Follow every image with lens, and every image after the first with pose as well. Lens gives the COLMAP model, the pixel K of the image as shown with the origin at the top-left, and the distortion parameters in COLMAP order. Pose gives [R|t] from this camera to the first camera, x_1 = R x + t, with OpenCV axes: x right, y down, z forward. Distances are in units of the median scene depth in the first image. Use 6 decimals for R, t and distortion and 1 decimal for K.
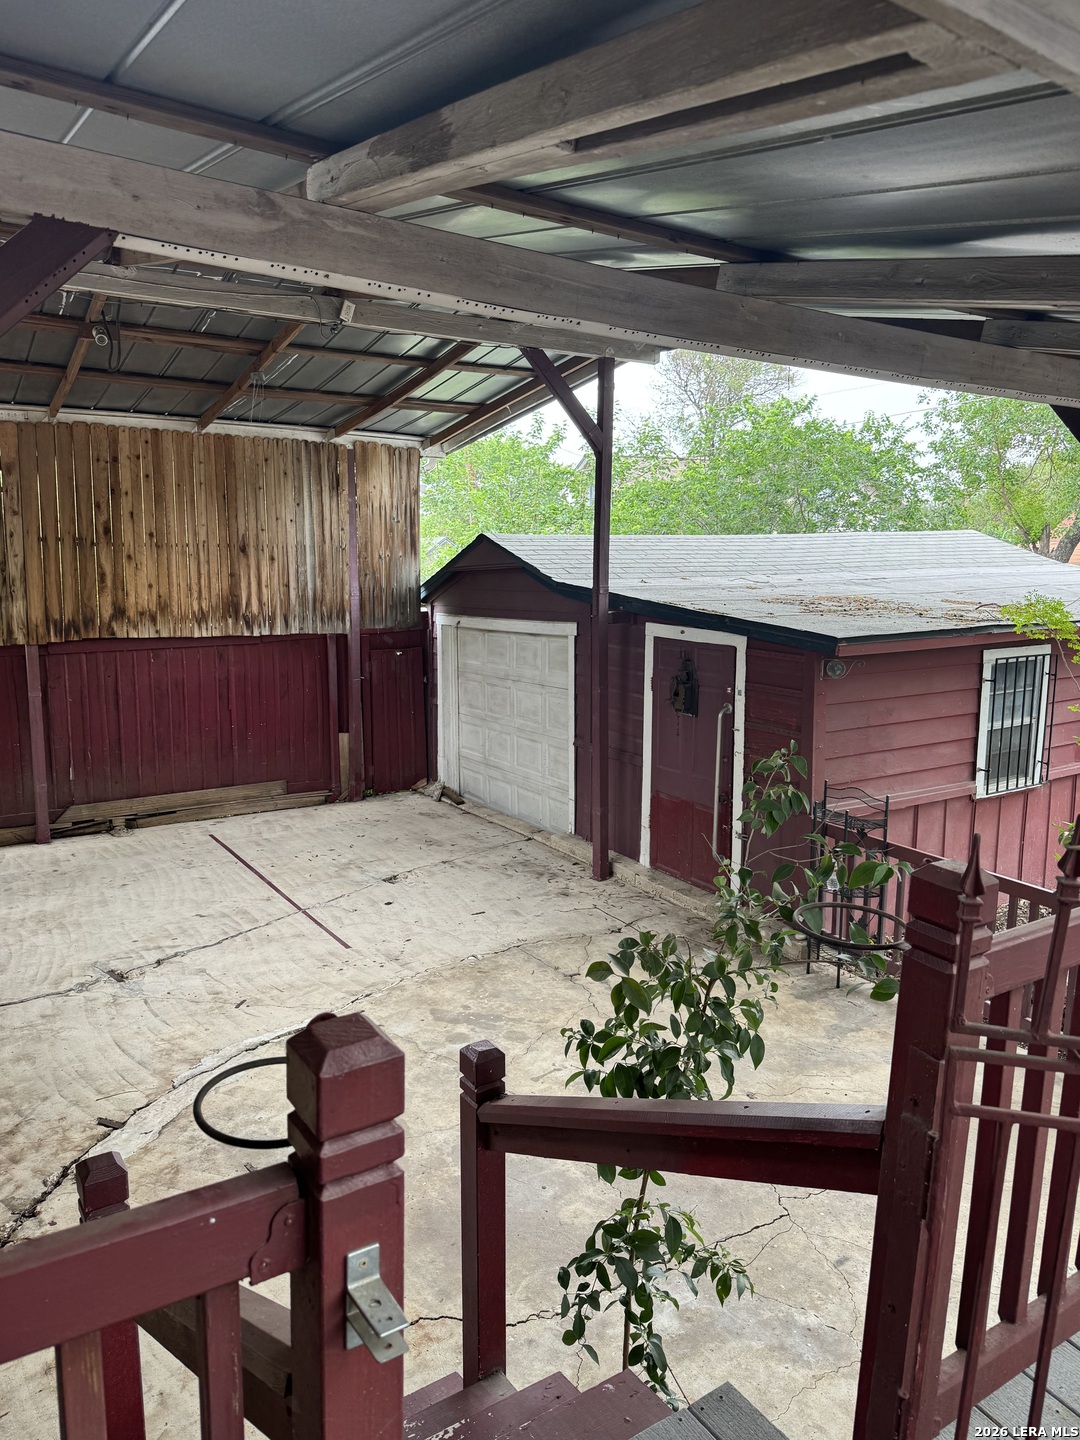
lens RADIAL K [[998.8, 0, 536.6], [0, 998.8, 725.5], [0, 0, 1]] dist [0.126502, -0.258800]
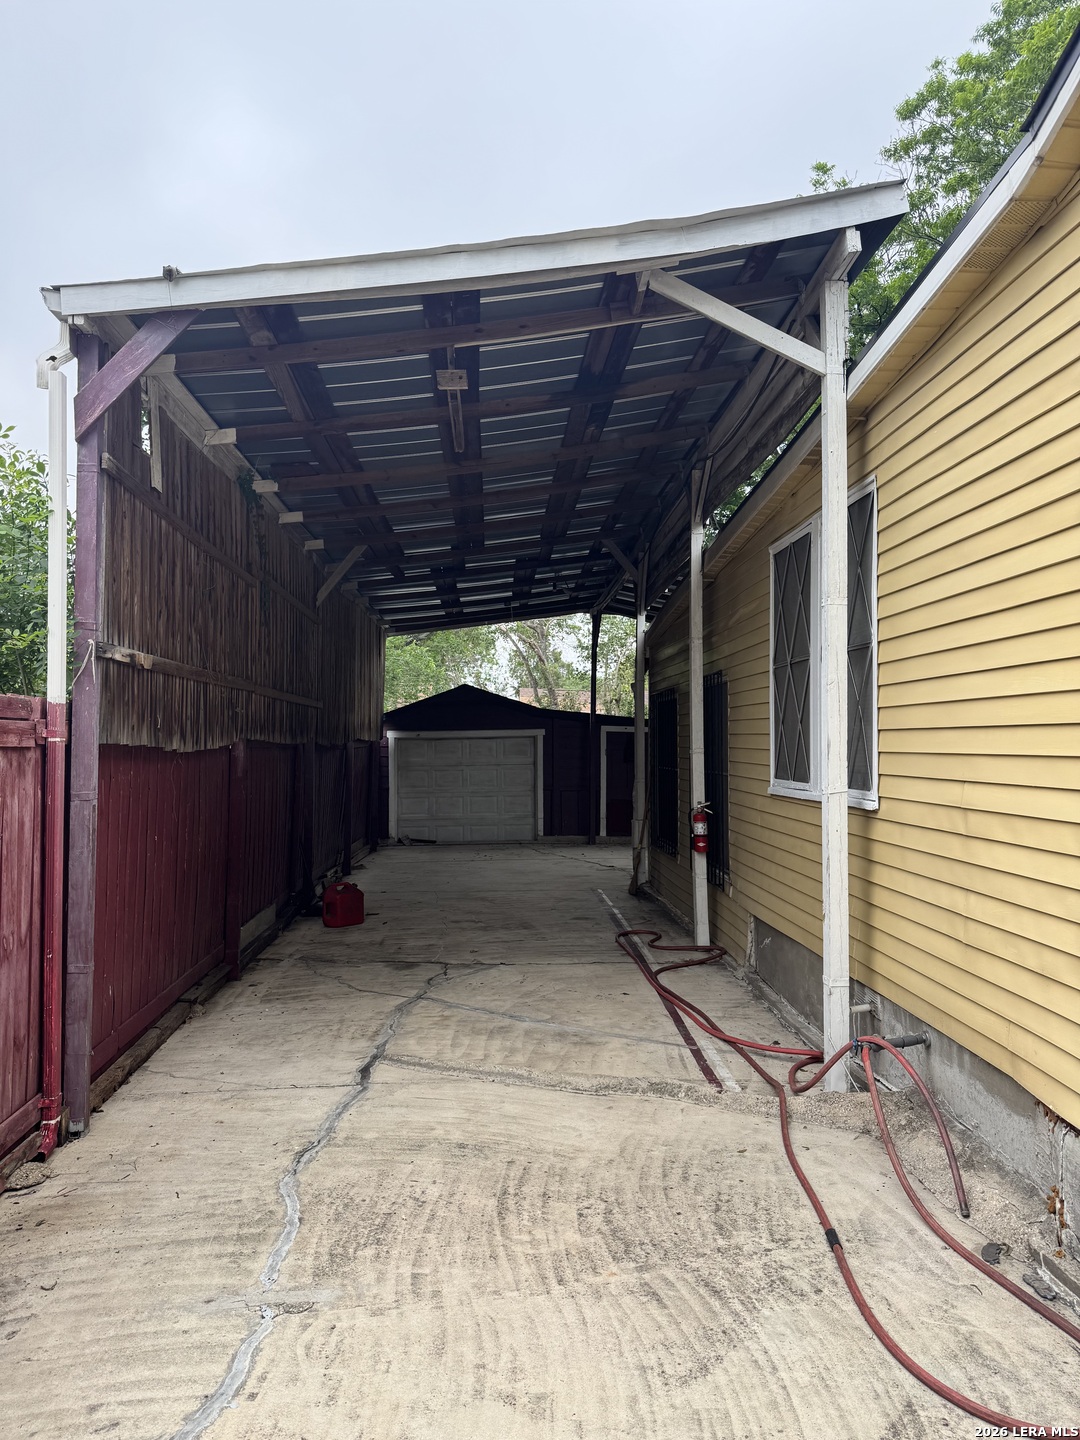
lens RADIAL K [[998.3, 0, 532.2], [0, 998.3, 728.4], [0, 0, 1]] dist [0.166019, -0.256062]
pose [[0.498205, 0.008036, 0.867022, -1.588762], [0.142139, 0.985672, -0.090811, 0.071830], [-0.855329, 0.168480, 0.489925, 0.014124]]
